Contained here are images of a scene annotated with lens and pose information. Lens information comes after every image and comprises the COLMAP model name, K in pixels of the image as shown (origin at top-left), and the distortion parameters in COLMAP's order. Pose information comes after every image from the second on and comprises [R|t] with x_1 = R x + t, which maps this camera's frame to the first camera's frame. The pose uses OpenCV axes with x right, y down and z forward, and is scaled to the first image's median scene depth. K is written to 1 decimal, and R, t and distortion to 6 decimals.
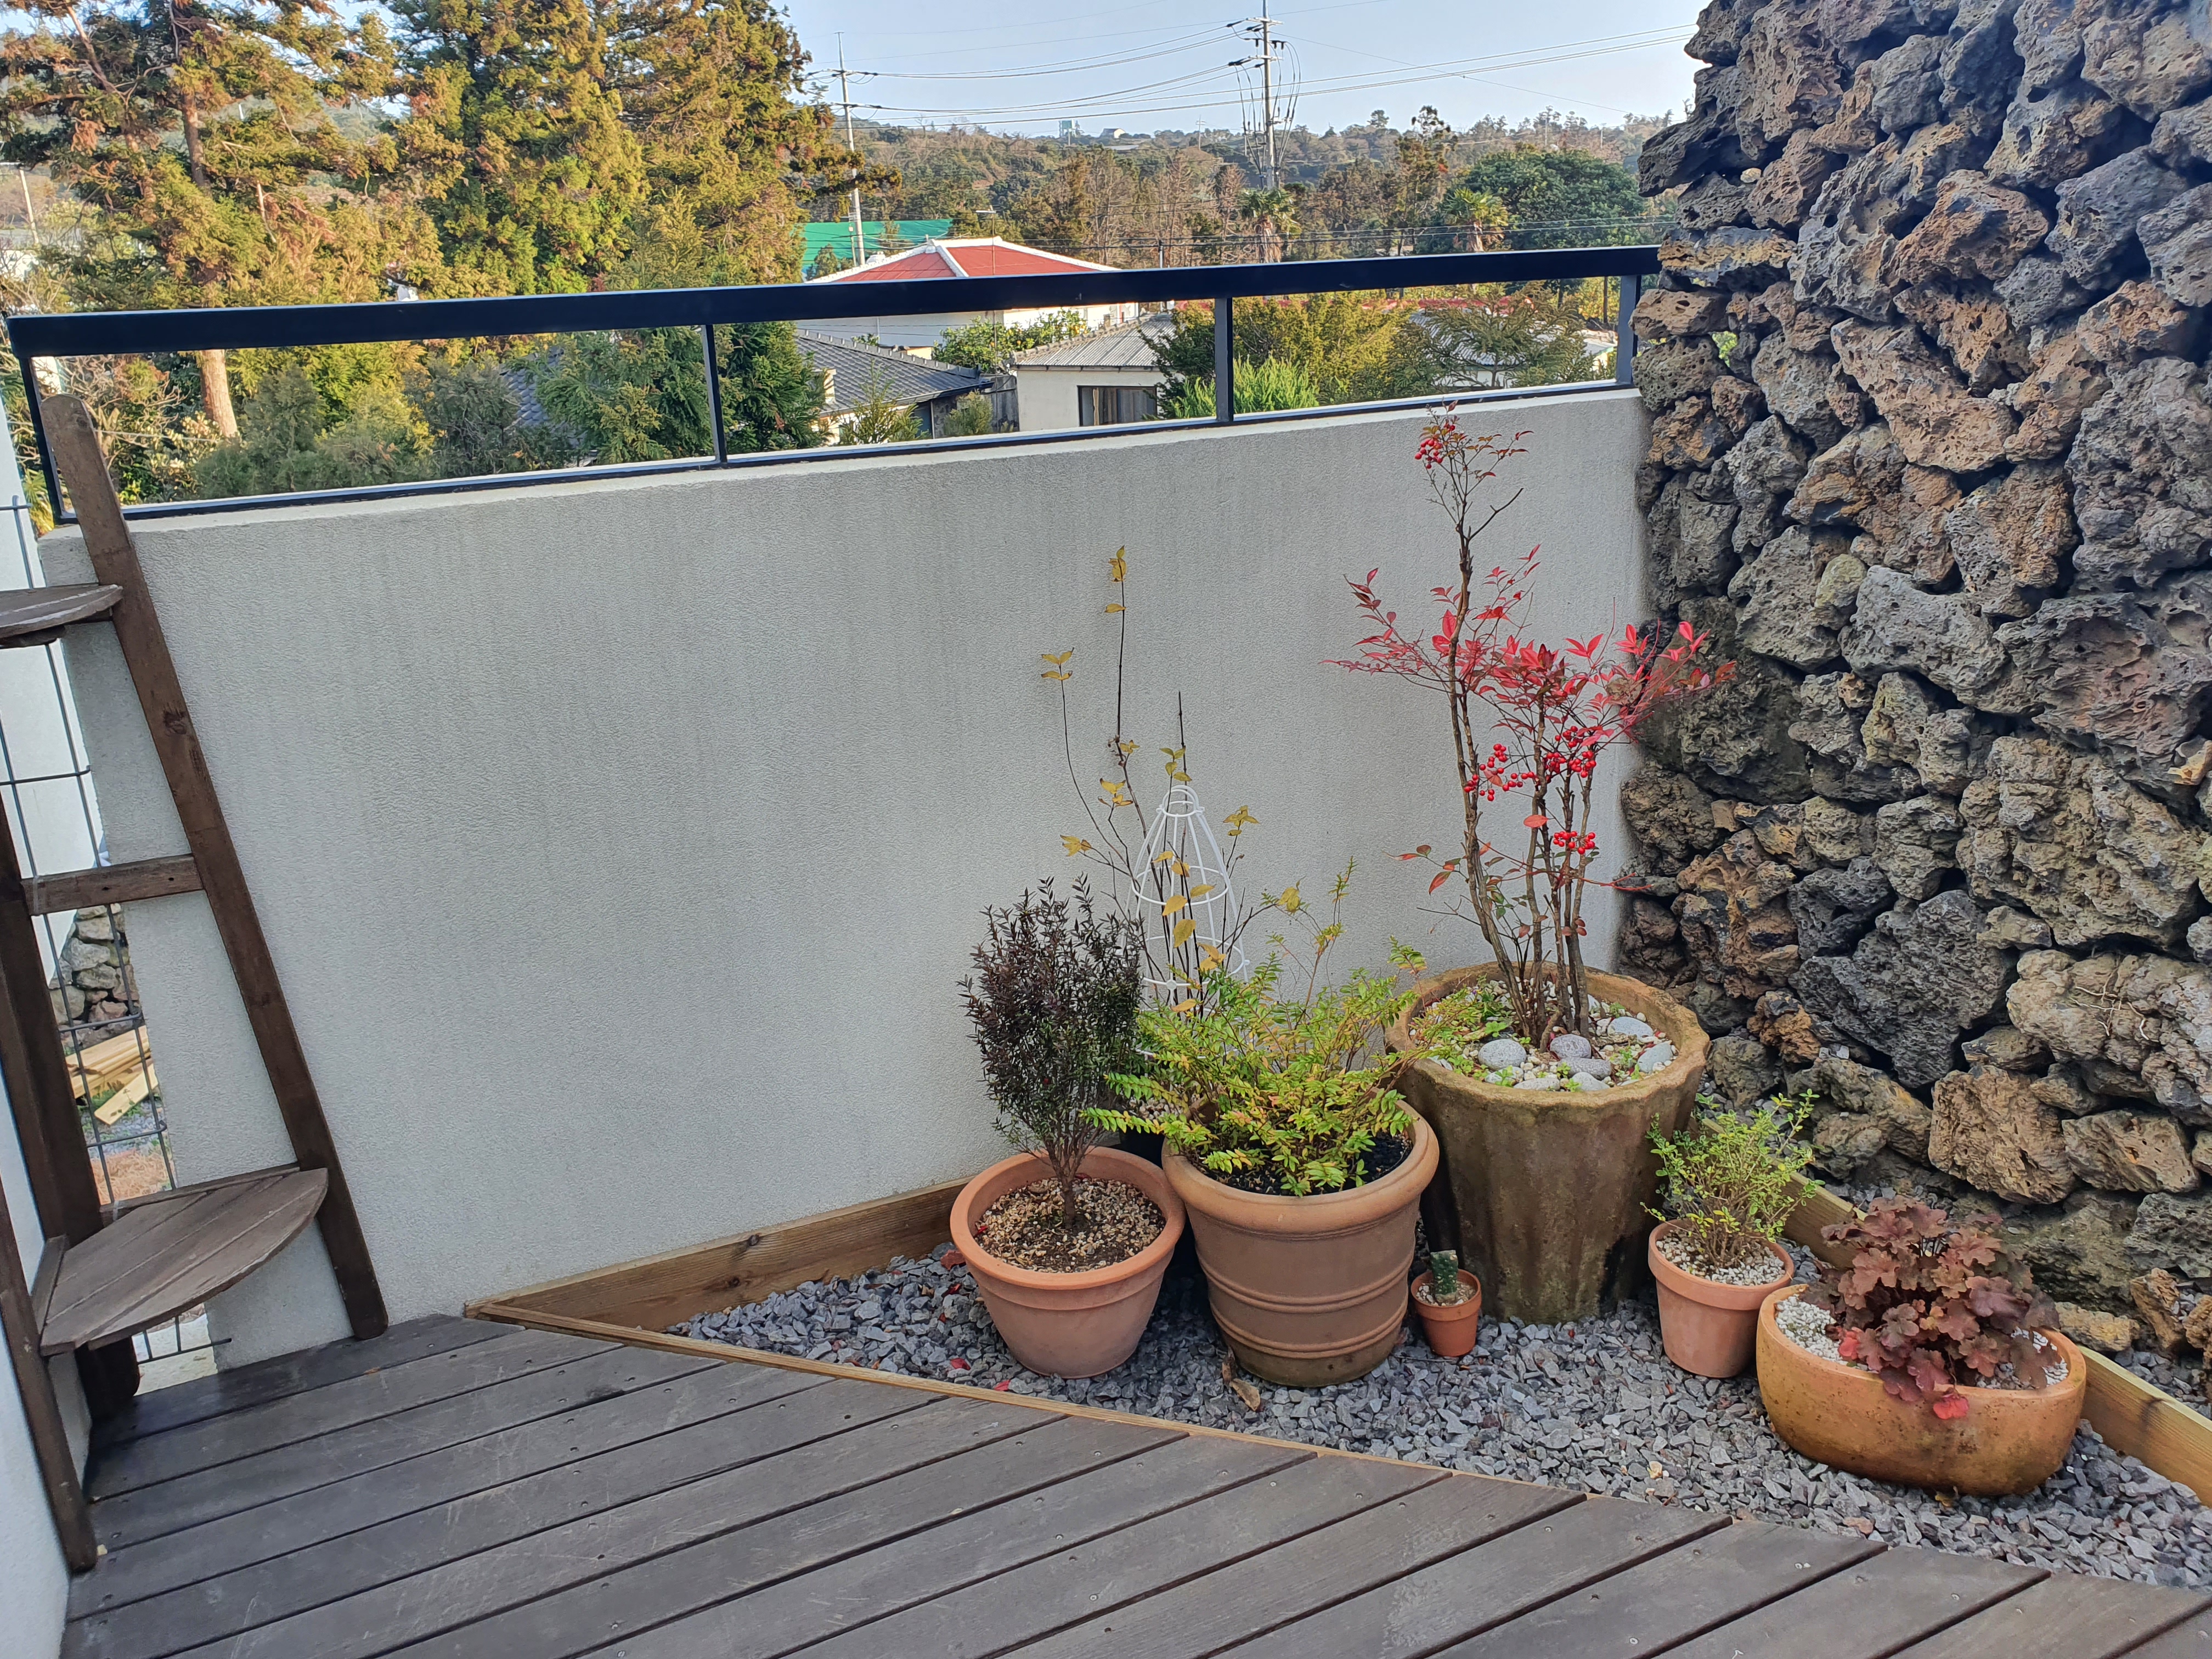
lens RADIAL K [[1725.9, 0, 1108.4], [0, 1725.9, 772.5], [0, 0, 1]] dist [-0.046290, 0.092177]
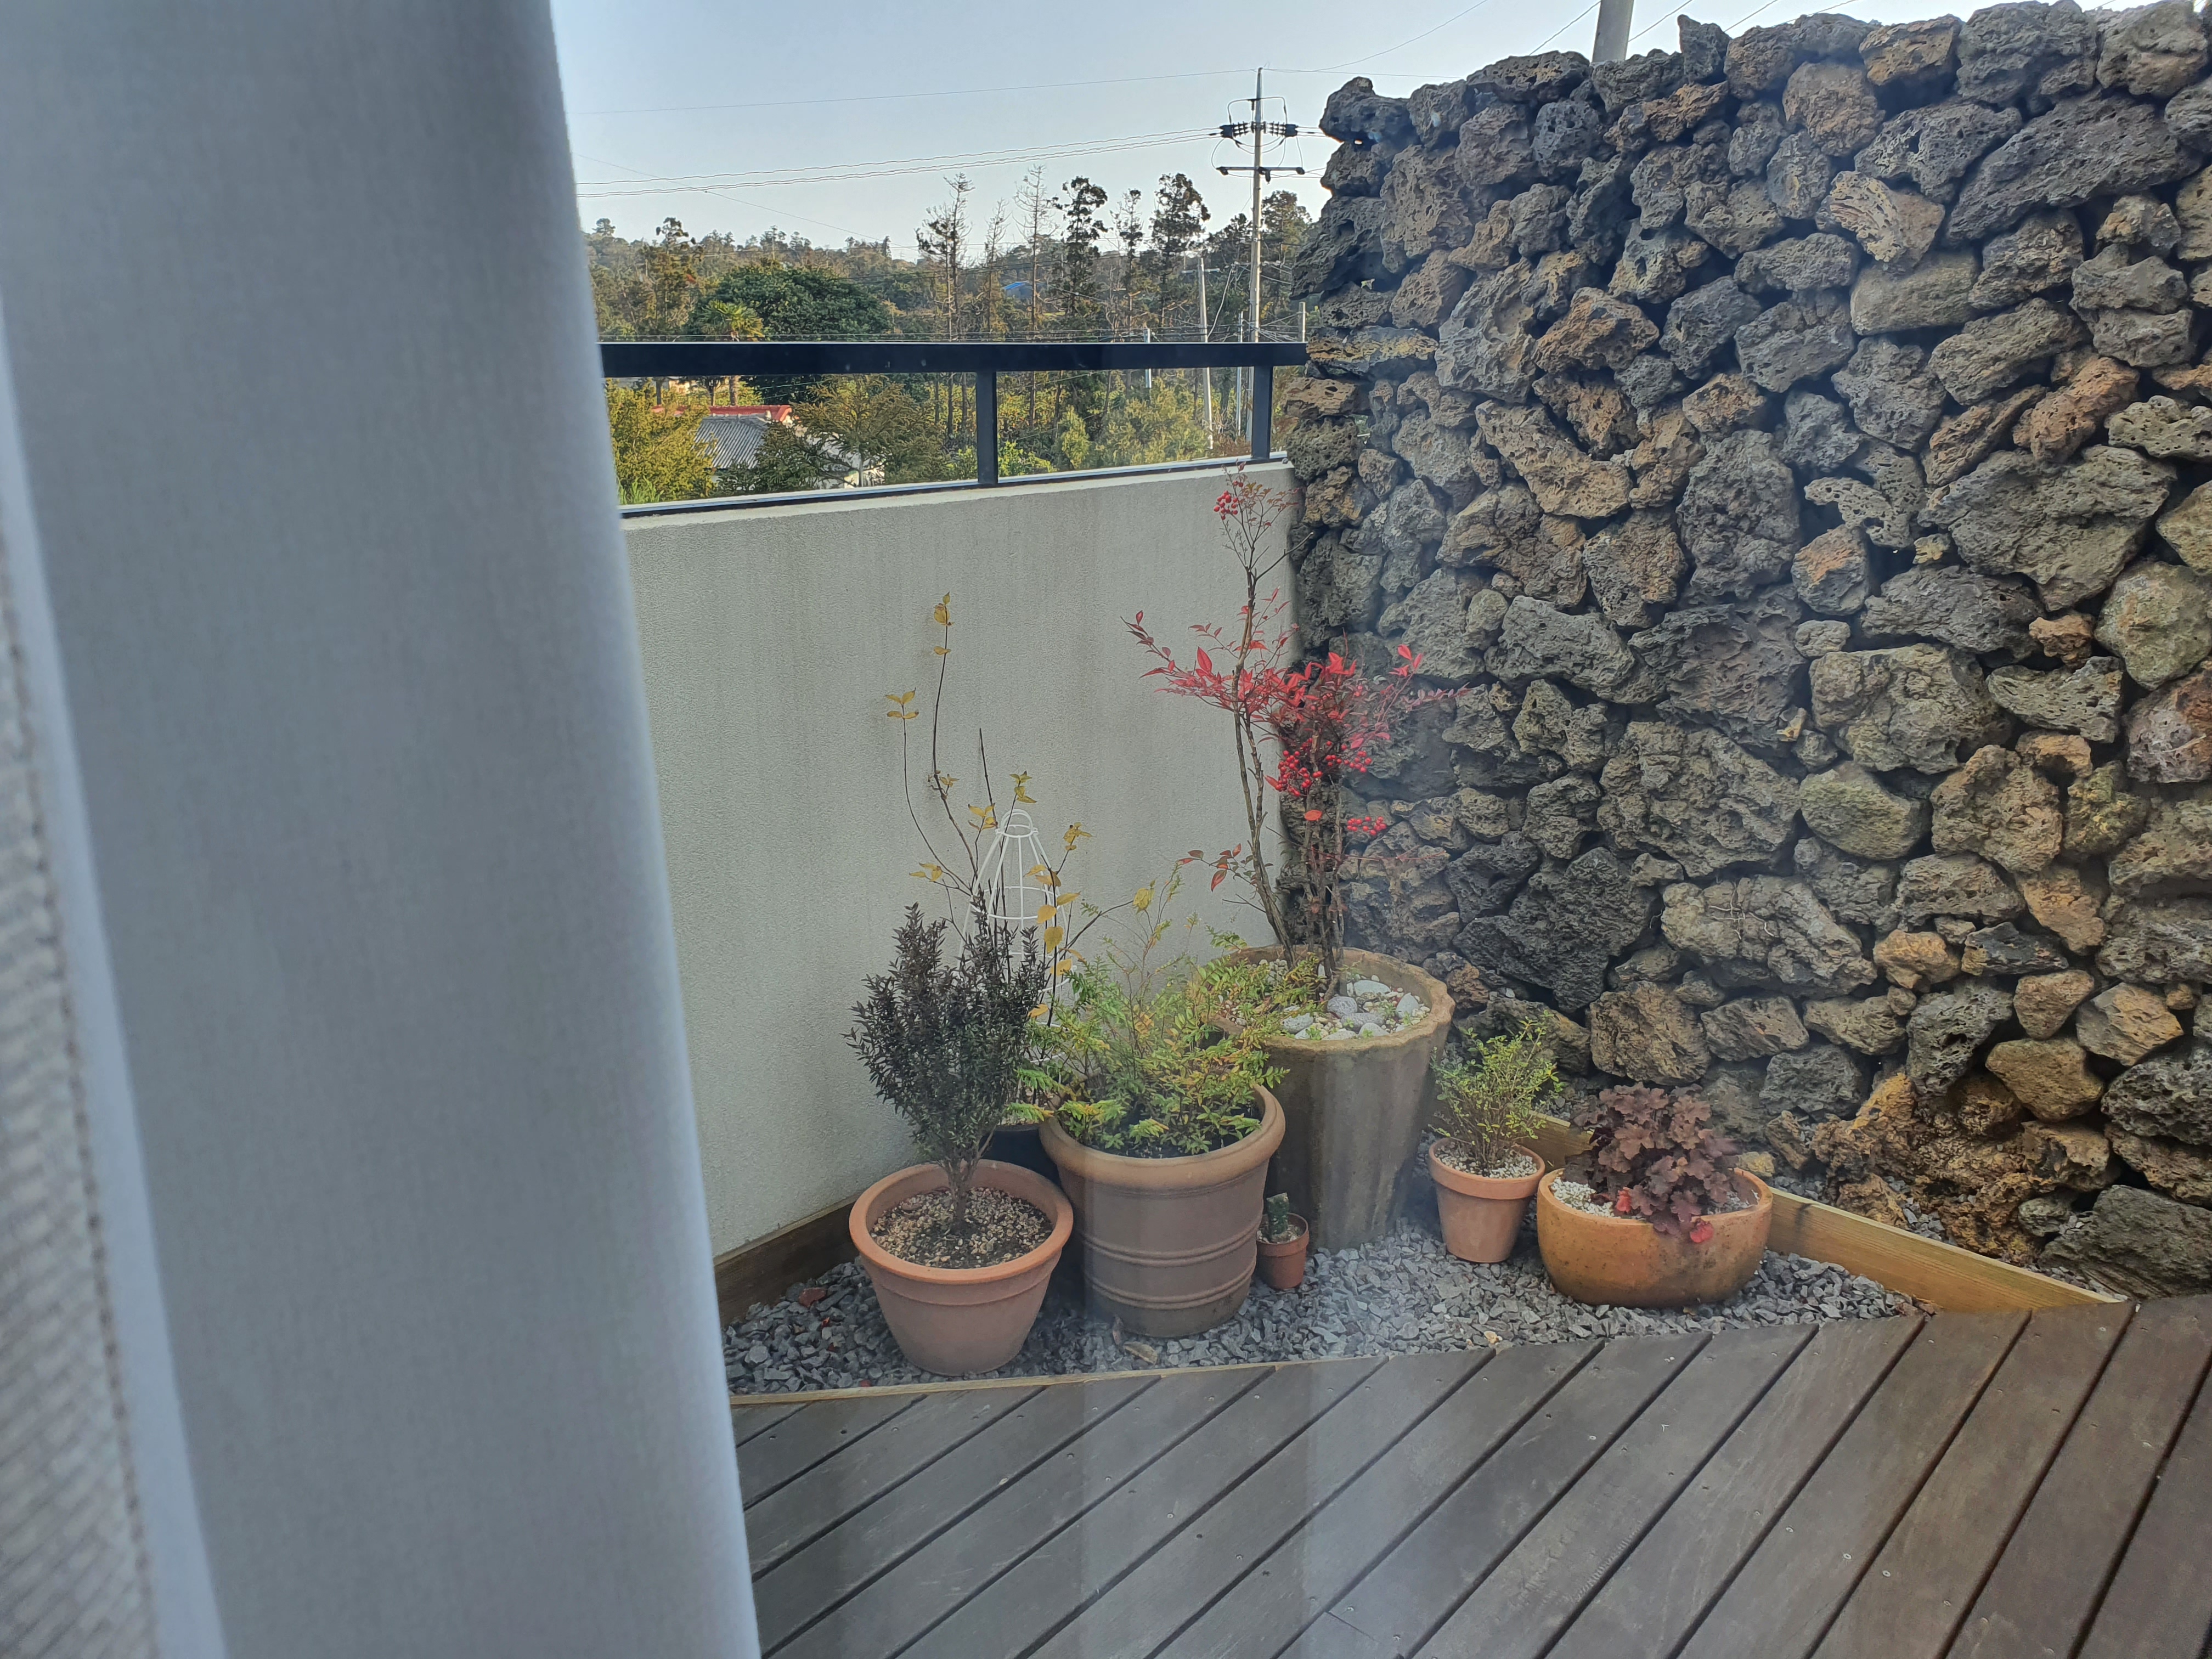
lens RADIAL K [[1704.9, 0, 1106.2], [0, 1704.9, 774.3], [0, 0, 1]] dist [0.026672, -0.004187]
pose [[0.915033, -0.062407, 0.398522, -0.364991], [0.085354, 0.995544, -0.040082, 0.036873], [-0.394245, 0.070692, 0.916283, -0.019952]]
